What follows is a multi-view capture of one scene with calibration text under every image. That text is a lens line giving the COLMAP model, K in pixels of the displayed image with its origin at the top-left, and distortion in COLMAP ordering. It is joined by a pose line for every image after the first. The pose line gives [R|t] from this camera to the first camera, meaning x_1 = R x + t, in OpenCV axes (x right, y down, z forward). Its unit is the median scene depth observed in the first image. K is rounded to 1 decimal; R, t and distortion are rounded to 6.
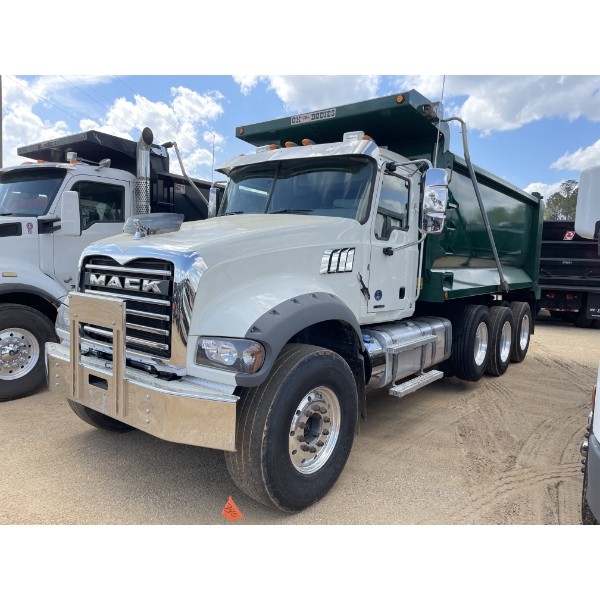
lens RADIAL K [[451.0, 0, 311.5], [0, 451.0, 298.6], [0, 0, 1]] dist [0.074183, -0.015555]
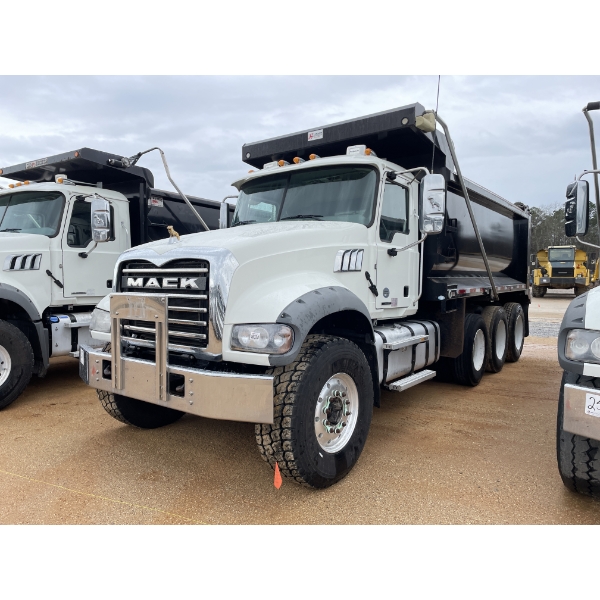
lens RADIAL K [[451.0, 0, 299.5], [0, 451.0, 290.9], [0, 0, 1]] dist [0.074183, -0.015555]
pose [[0.999592, -0.028527, 0.001502, -0.070054], [0.028566, 0.997899, -0.058149, 0.055858], [0.000160, 0.058168, 0.998307, -0.102285]]
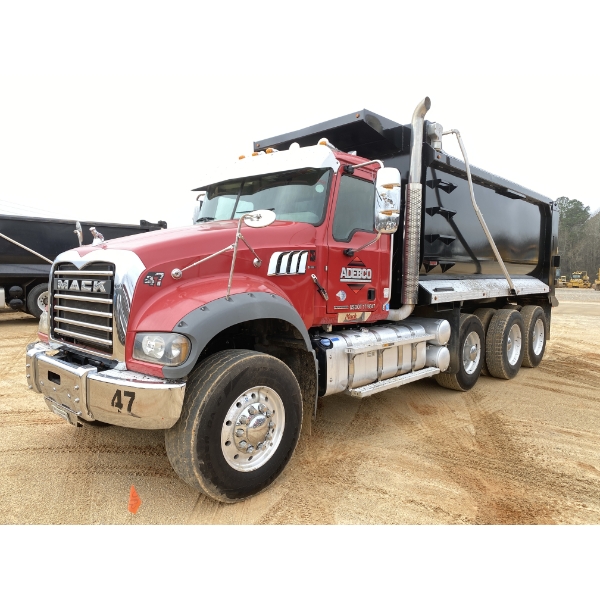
lens RADIAL K [[451.0, 0, 305.4], [0, 451.0, 294.4], [0, 0, 1]] dist [0.074183, -0.015555]
pose [[0.994542, -0.021735, -0.102046, 0.210624], [0.017180, 0.998825, -0.045306, 0.041784], [0.102911, 0.043306, 0.993747, -0.019180]]
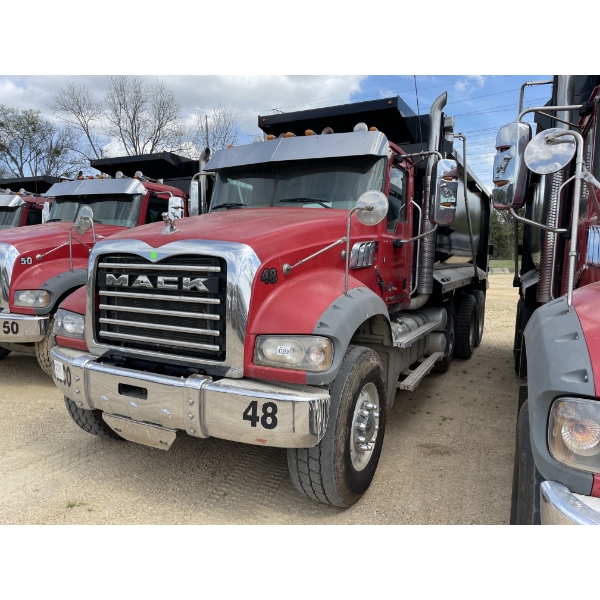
lens RADIAL K [[451.0, 0, 297.3], [0, 451.0, 298.9], [0, 0, 1]] dist [0.074183, -0.015555]
pose [[0.988736, -0.035989, 0.145281, -0.243367], [0.034742, 0.999335, 0.011115, -0.000117], [-0.145584, -0.005942, 0.989328, 0.043388]]
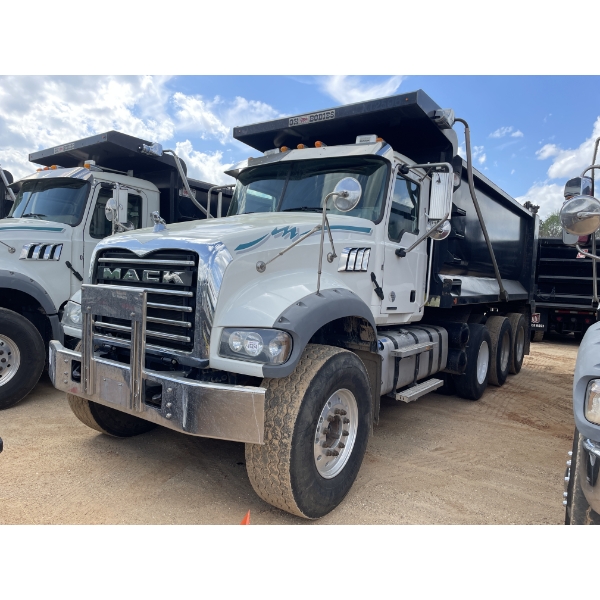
lens RADIAL K [[451.0, 0, 311.2], [0, 451.0, 292.9], [0, 0, 1]] dist [0.074183, -0.015555]
pose [[0.999207, 0.012735, 0.037718, -0.078281], [-0.010793, 0.998628, -0.051244, 0.046028], [-0.038319, 0.050796, 0.997974, 0.011831]]
